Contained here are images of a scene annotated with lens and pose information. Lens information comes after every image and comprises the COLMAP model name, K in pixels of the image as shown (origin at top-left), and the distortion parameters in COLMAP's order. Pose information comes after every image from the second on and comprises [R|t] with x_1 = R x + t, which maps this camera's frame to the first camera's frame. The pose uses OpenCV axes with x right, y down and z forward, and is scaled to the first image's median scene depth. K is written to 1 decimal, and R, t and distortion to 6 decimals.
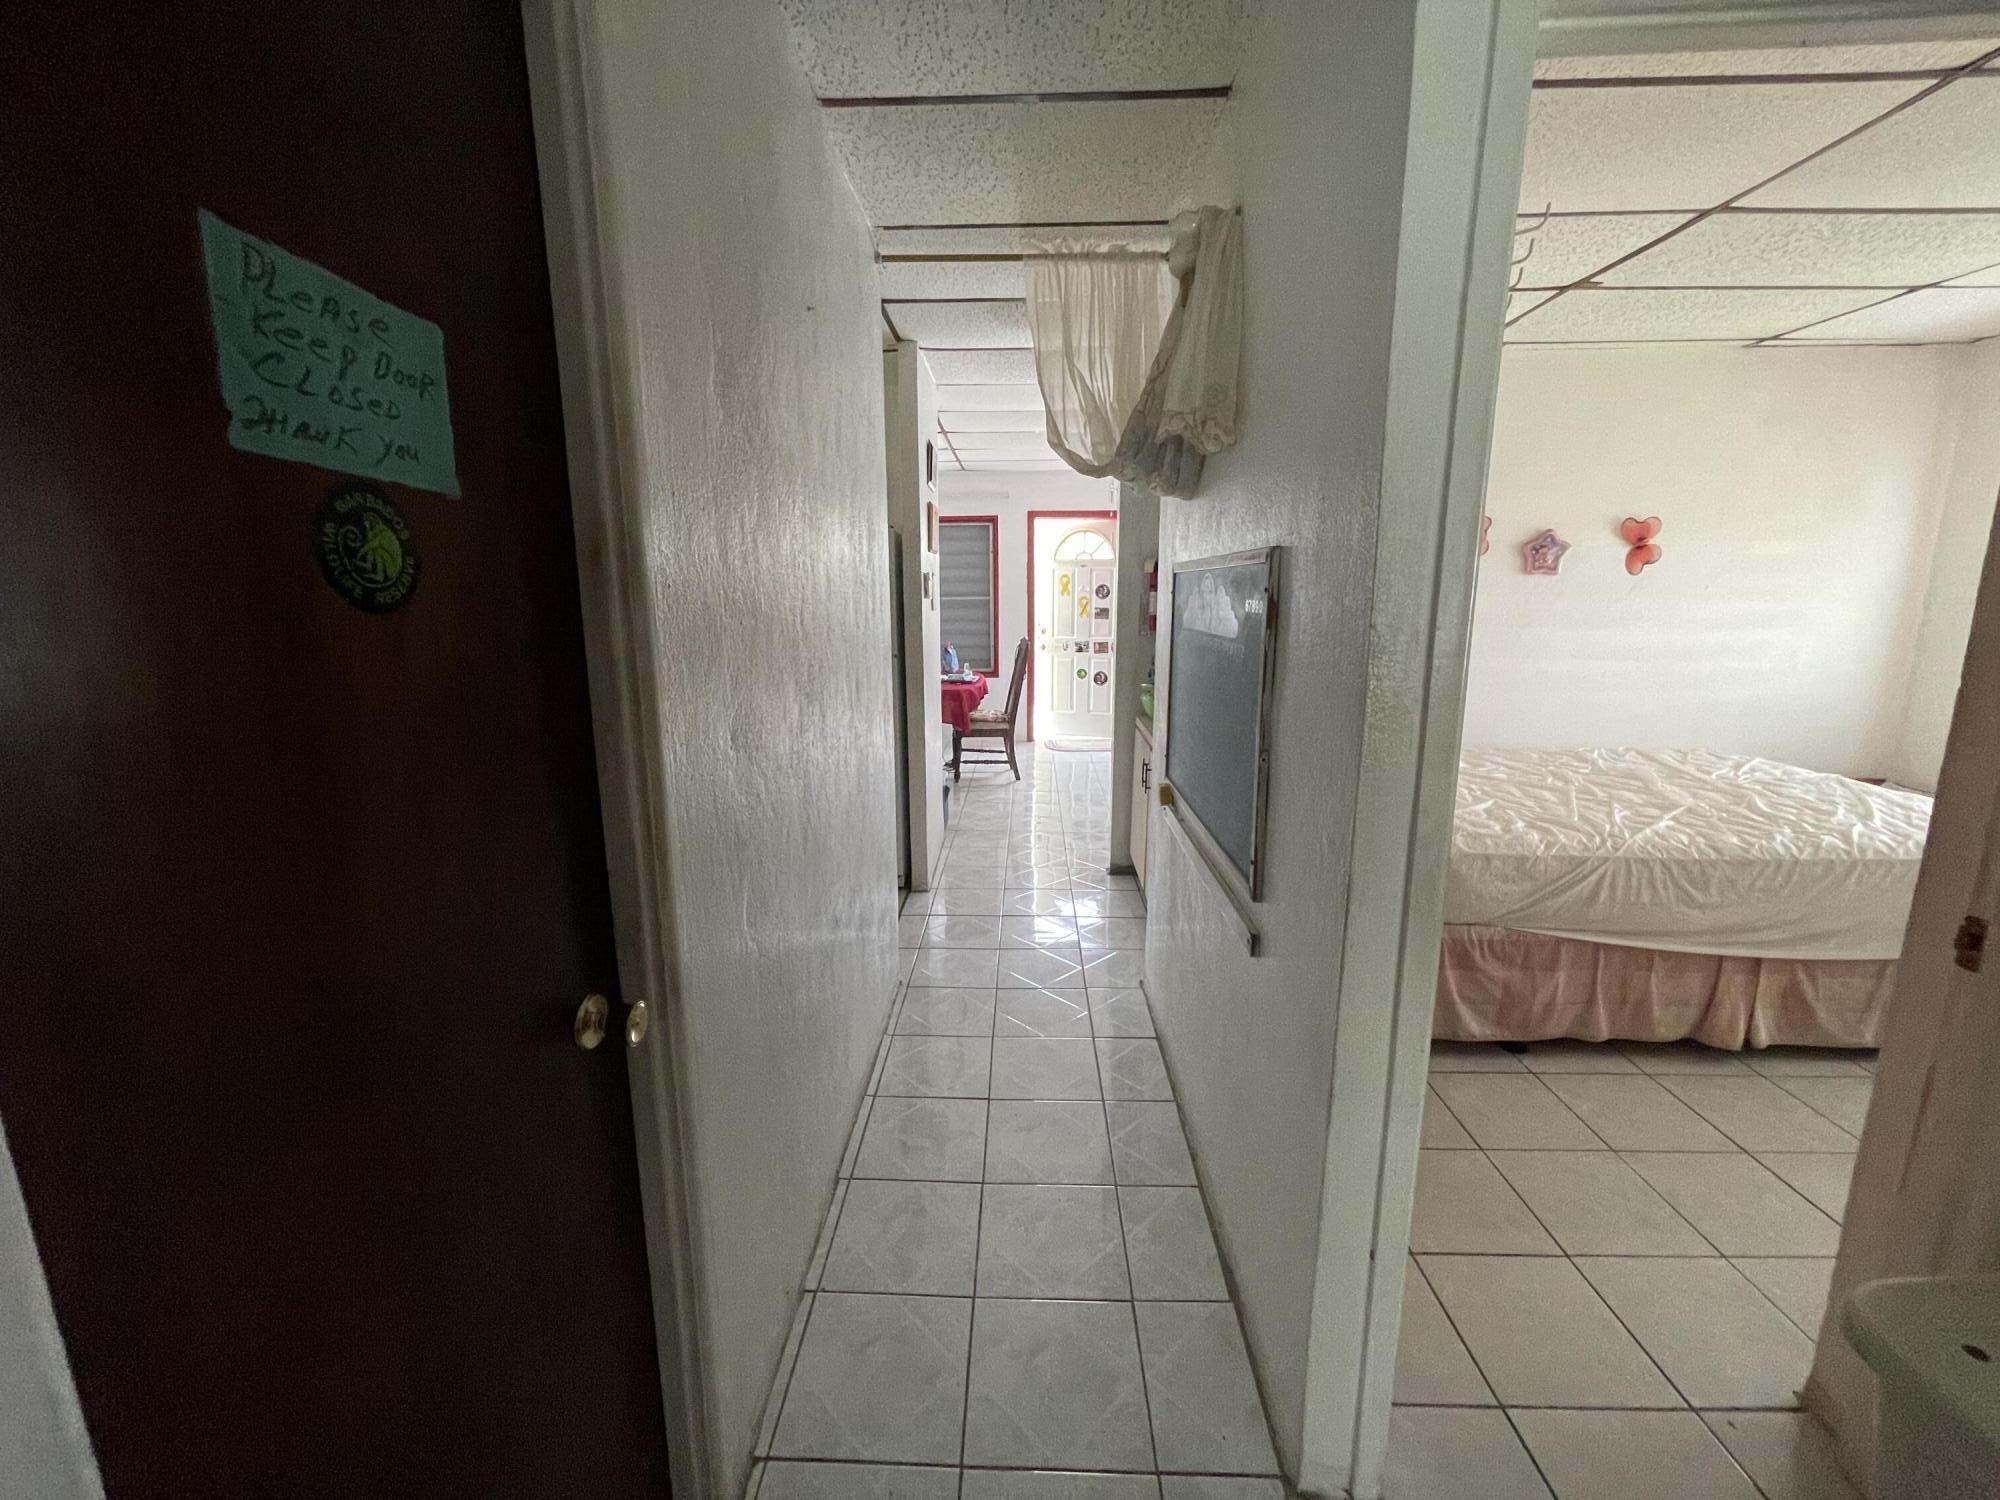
lens RADIAL K [[801.5, 0, 1007.2], [0, 801.5, 757.3], [0, 0, 1]] dist [-0.000016, 0.001231]
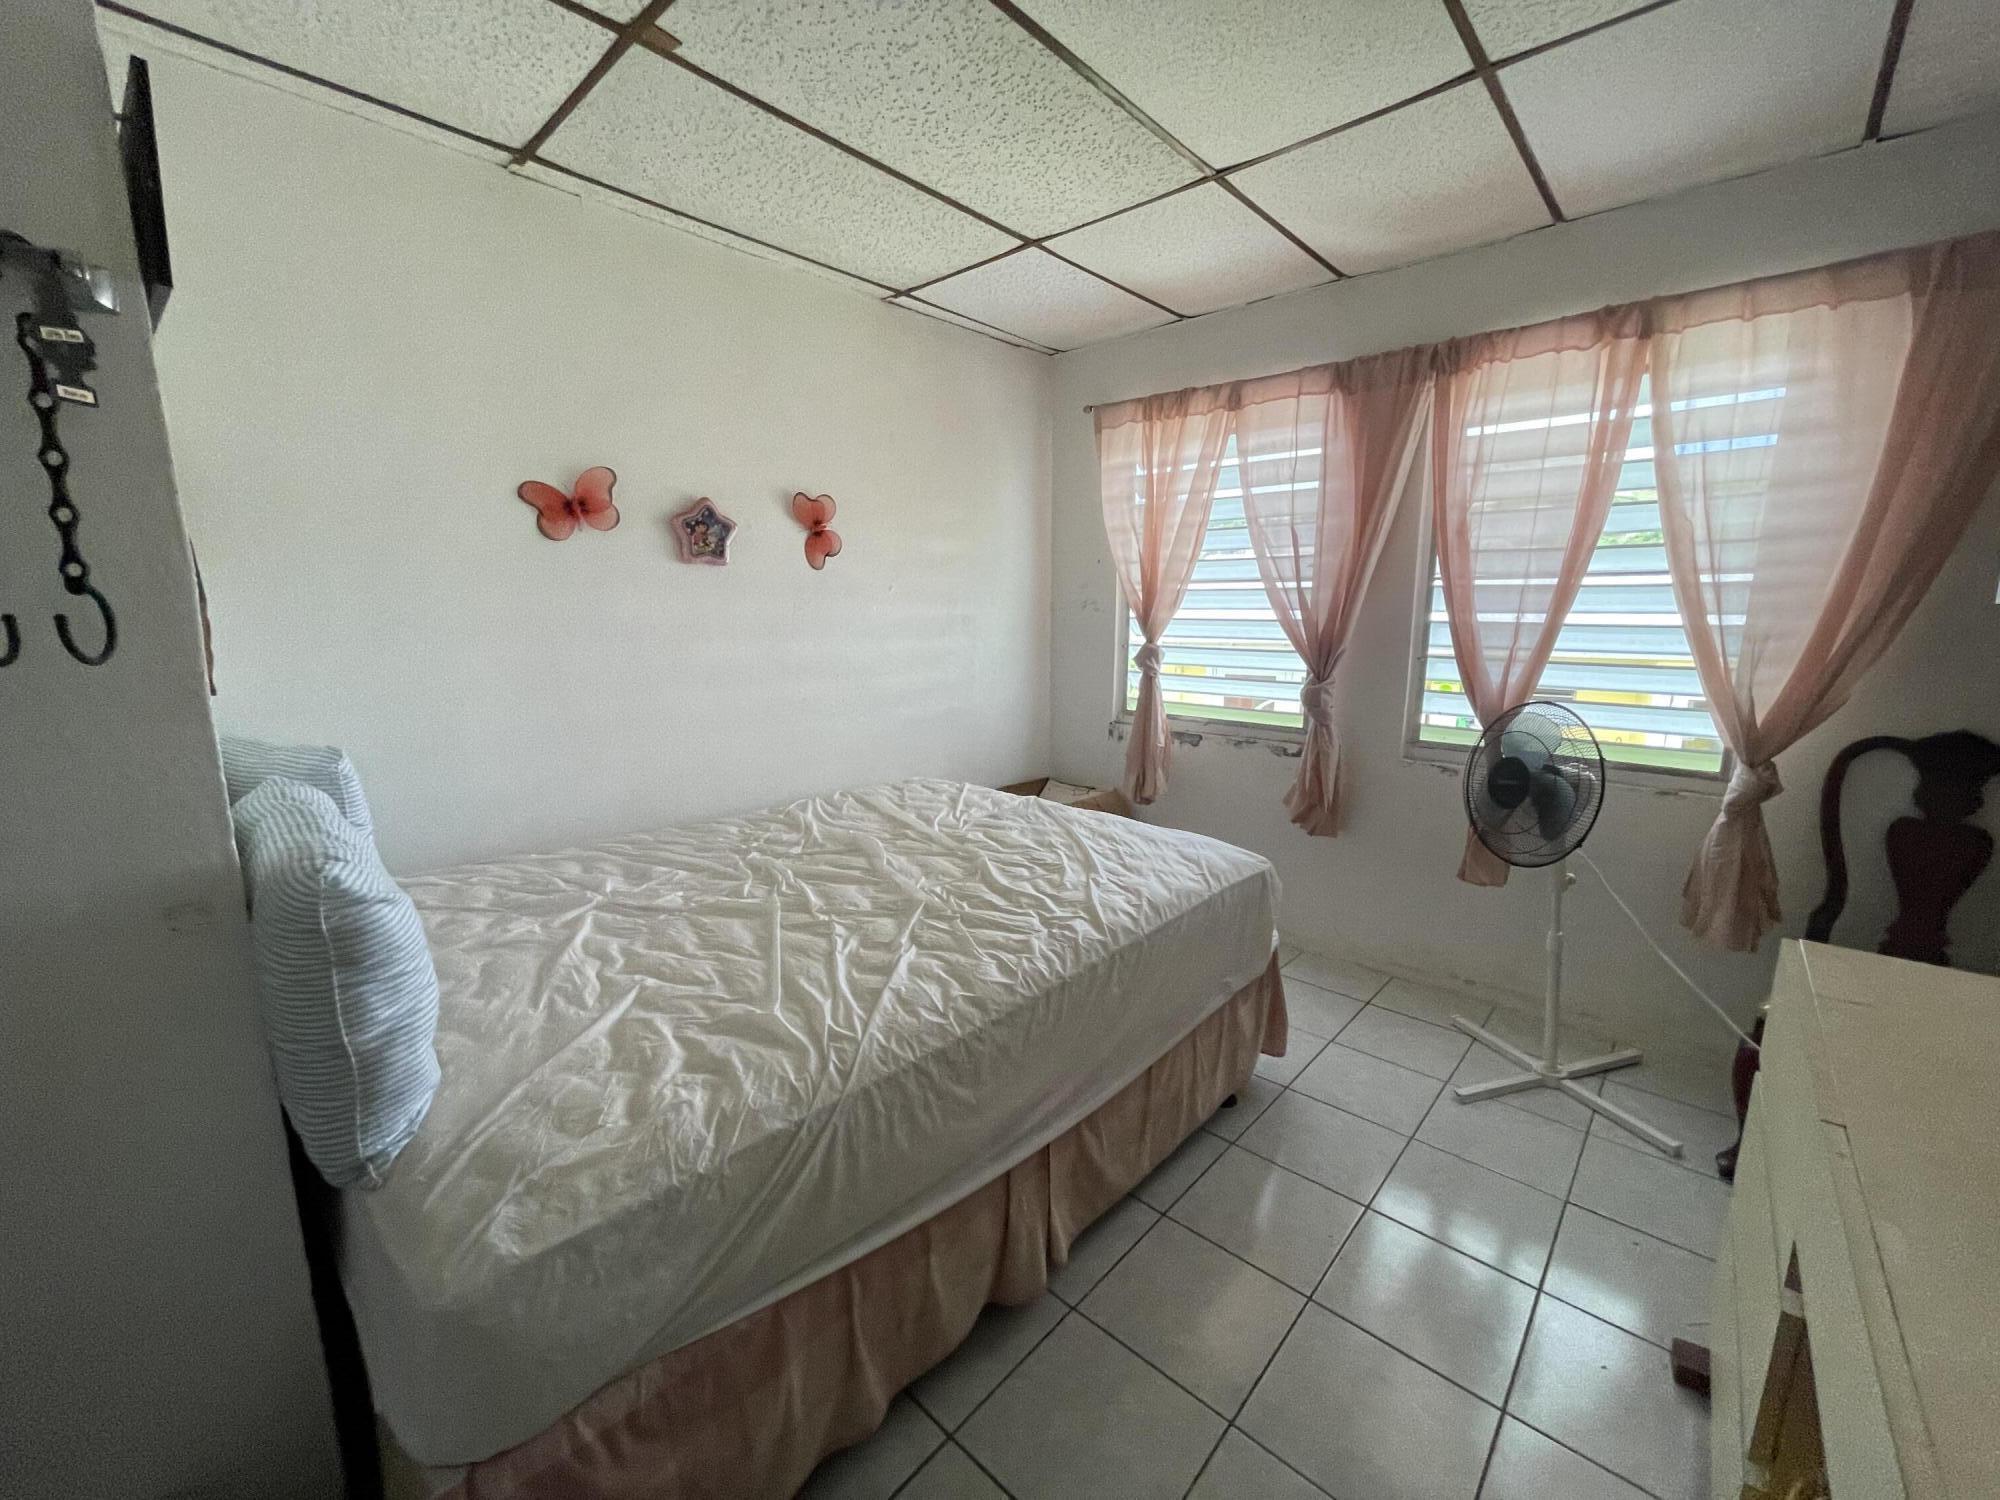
lens RADIAL K [[801.5, 0, 1006.0], [0, 801.5, 750.7], [0, 0, 1]] dist [-0.000016, 0.001231]
pose [[0.654634, -0.124819, 0.745570, 0.459516], [0.142827, 0.988933, 0.040155, -0.091889], [-0.742330, 0.080201, 0.665217, 0.553698]]
